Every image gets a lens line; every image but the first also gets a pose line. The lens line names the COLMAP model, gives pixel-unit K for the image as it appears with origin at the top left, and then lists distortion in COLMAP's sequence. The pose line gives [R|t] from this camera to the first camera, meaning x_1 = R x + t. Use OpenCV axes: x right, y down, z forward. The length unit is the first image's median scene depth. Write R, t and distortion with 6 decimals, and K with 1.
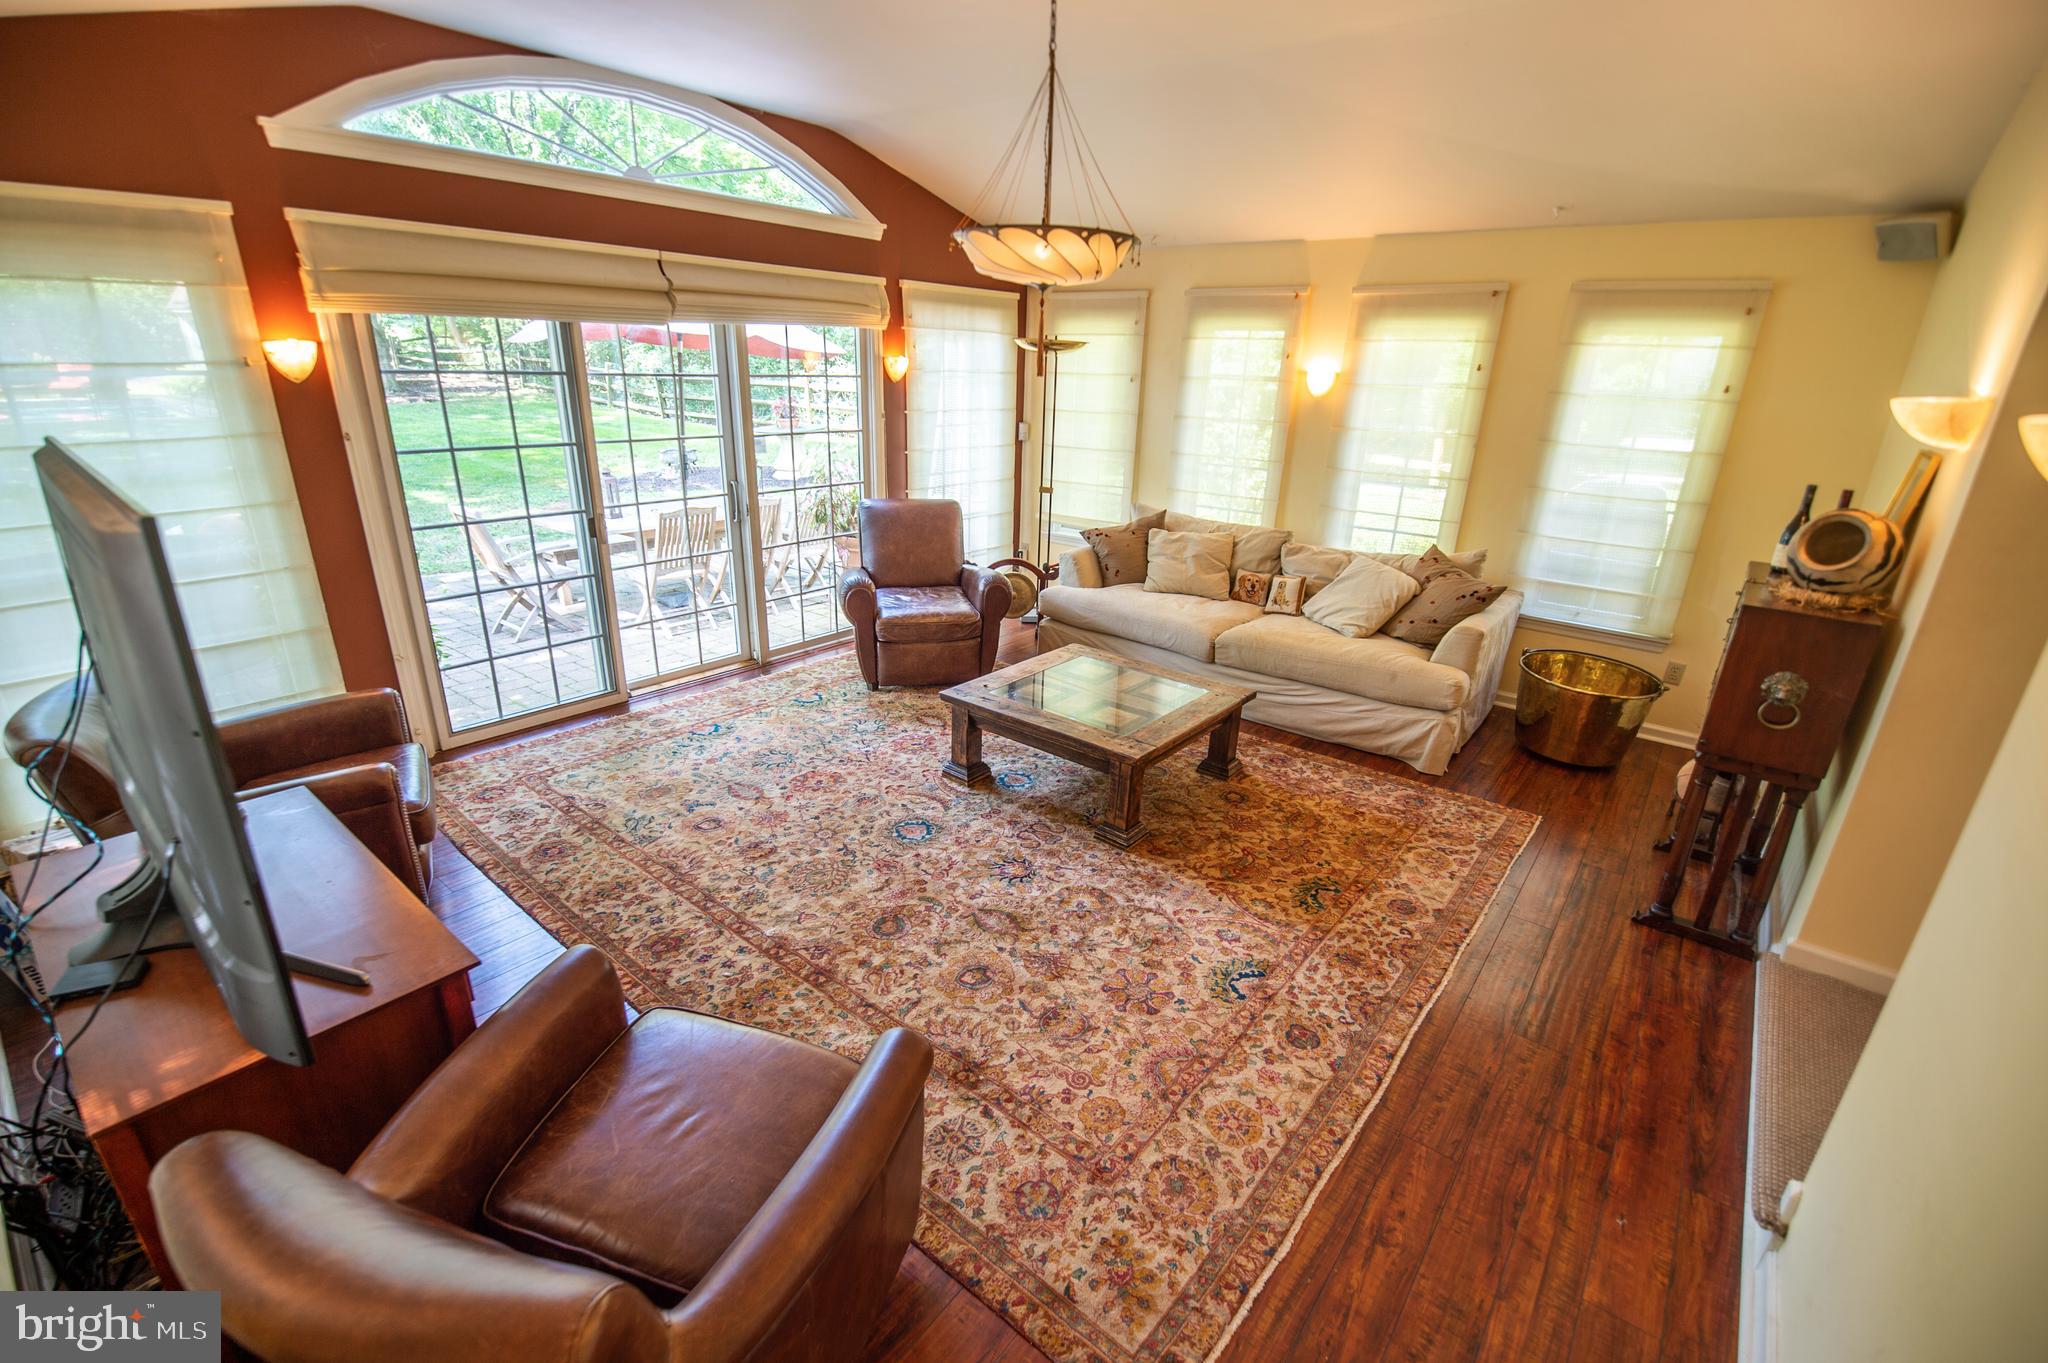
lens RADIAL K [[877.5, 0, 1024.0], [0, 877.5, 681.5], [0, 0, 1]] dist [-0.001121, -0.006632]
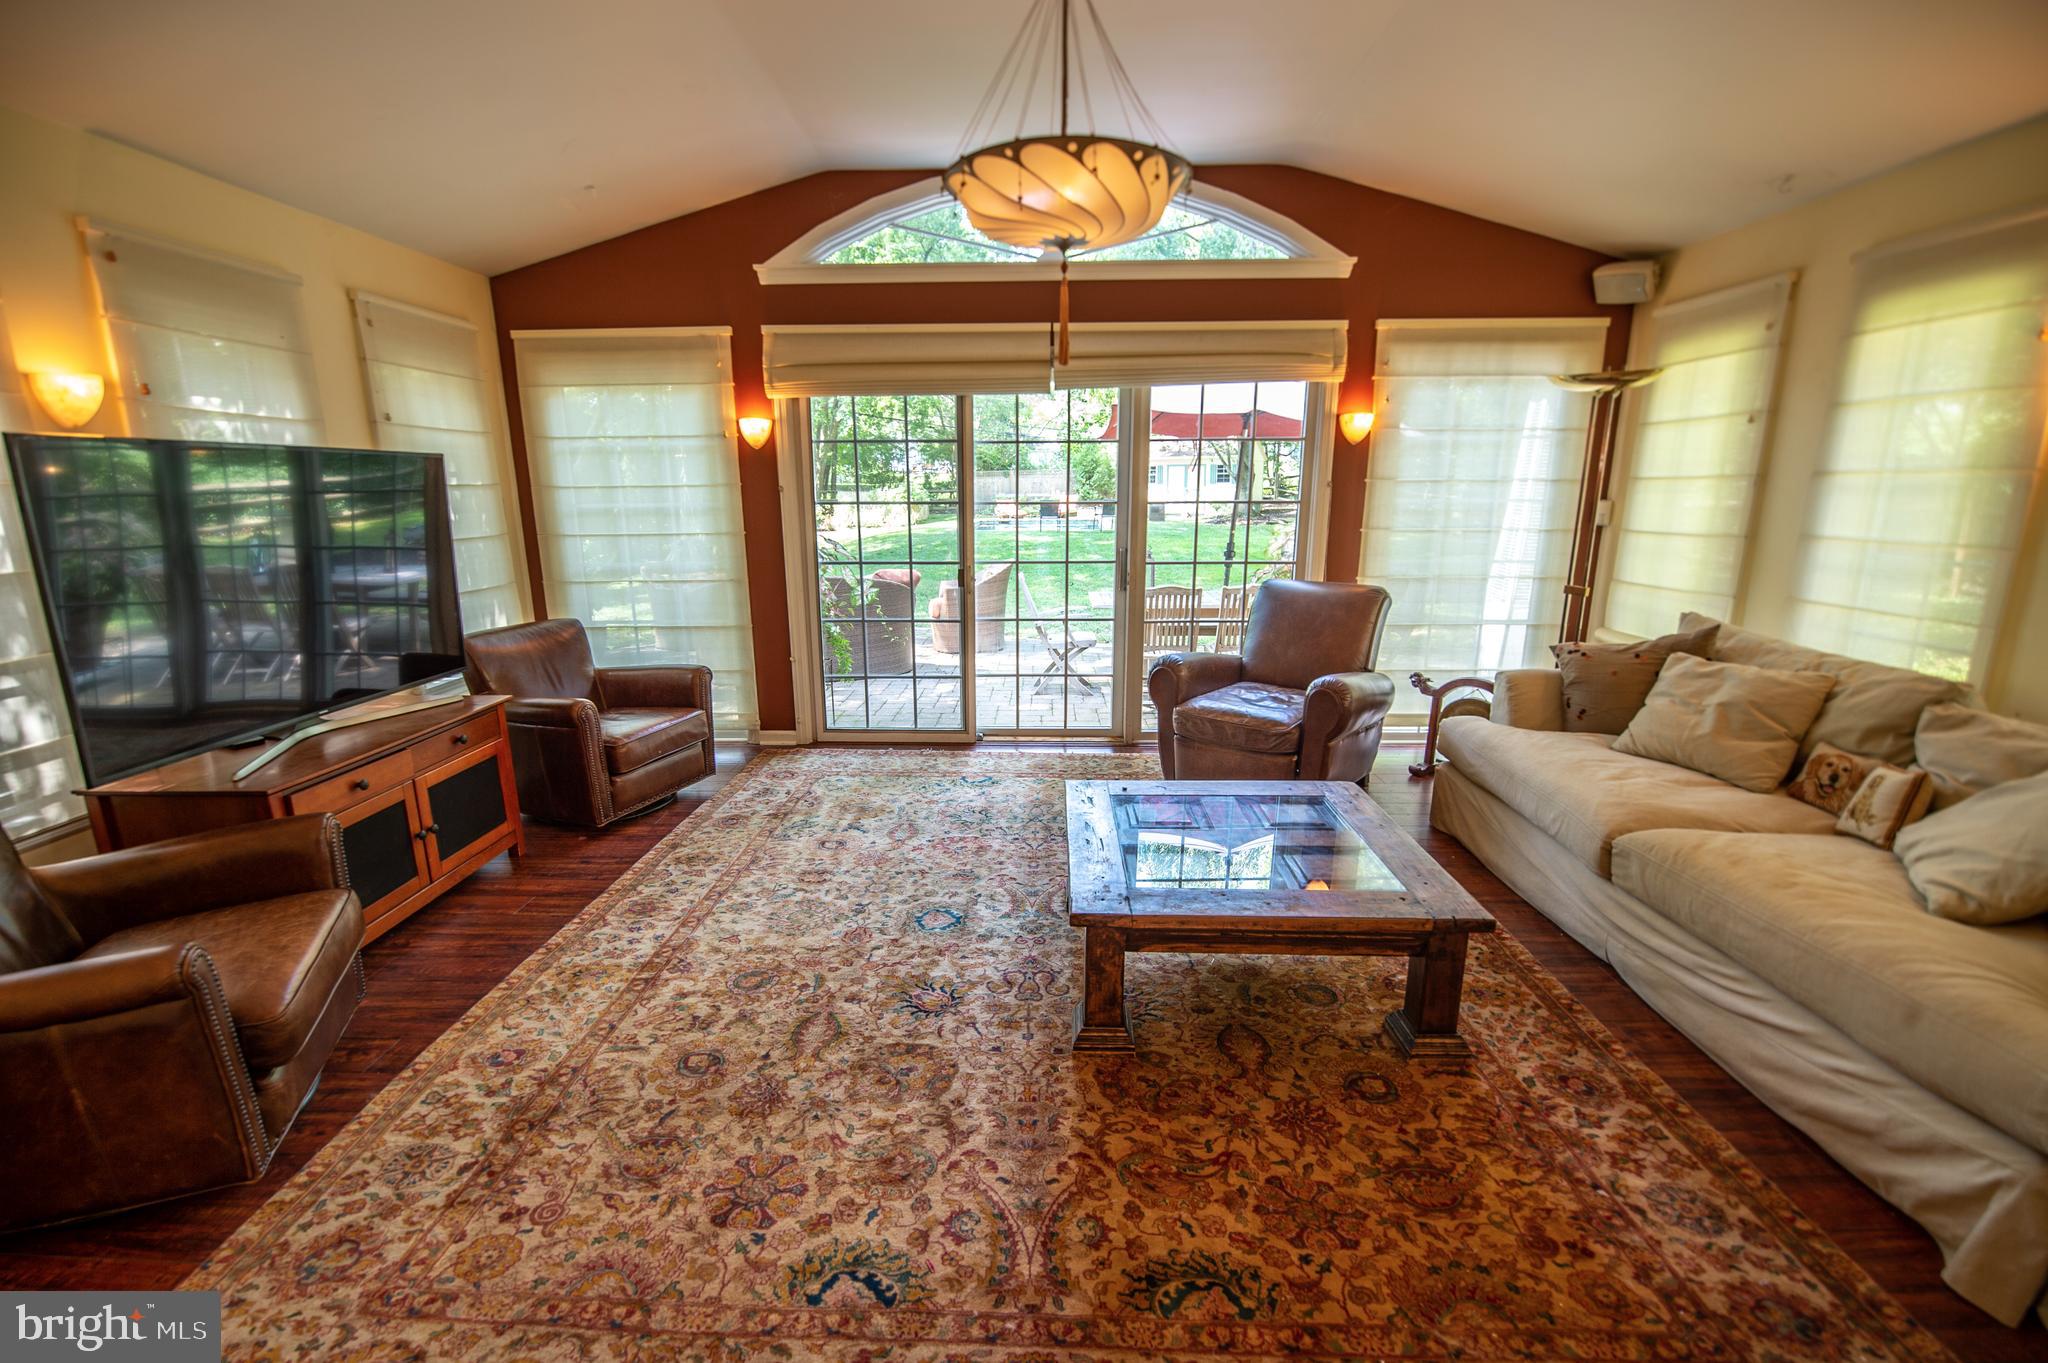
lens RADIAL K [[889.7, 0, 1015.0], [0, 889.7, 690.8], [0, 0, 1]] dist [0.000037, -0.009028]
pose [[0.608559, 0.146476, -0.779872, 0.398954], [-0.248424, 0.968578, -0.011934, -0.036789], [0.753619, 0.201002, 0.625825, 0.343959]]
